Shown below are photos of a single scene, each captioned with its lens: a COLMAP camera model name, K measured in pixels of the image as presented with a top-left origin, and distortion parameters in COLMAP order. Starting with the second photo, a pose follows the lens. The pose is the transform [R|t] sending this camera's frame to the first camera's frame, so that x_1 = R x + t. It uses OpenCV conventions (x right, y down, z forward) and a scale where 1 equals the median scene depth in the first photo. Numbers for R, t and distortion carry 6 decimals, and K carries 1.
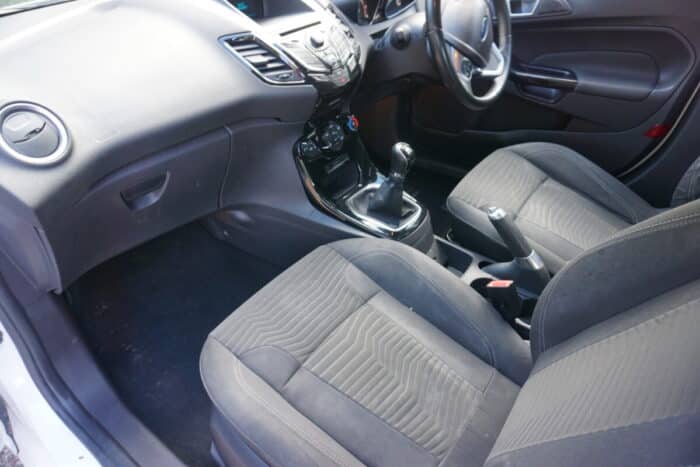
lens RADIAL K [[482.9, 0, 349.9], [0, 482.9, 232.8], [0, 0, 1]] dist [-0.019344, -0.023076]
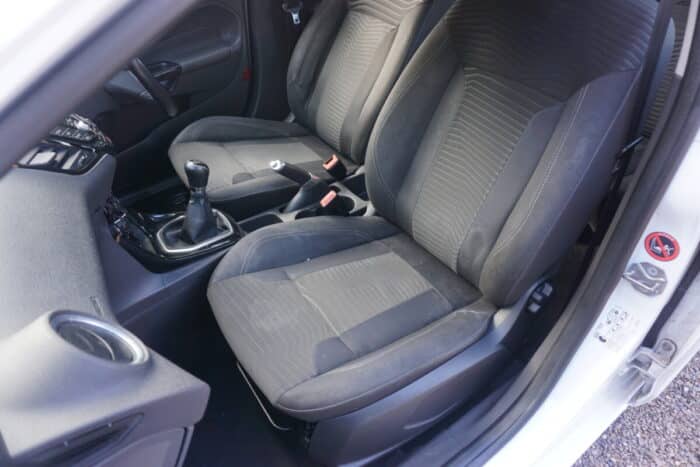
lens RADIAL K [[484.6, 0, 348.7], [0, 484.6, 231.7], [0, 0, 1]] dist [-0.018390, 0.002014]
pose [[0.295103, -0.595973, 0.746814, -0.651762], [0.597088, 0.725234, 0.342813, -0.226176], [-0.745922, 0.344748, 0.569867, 0.210145]]
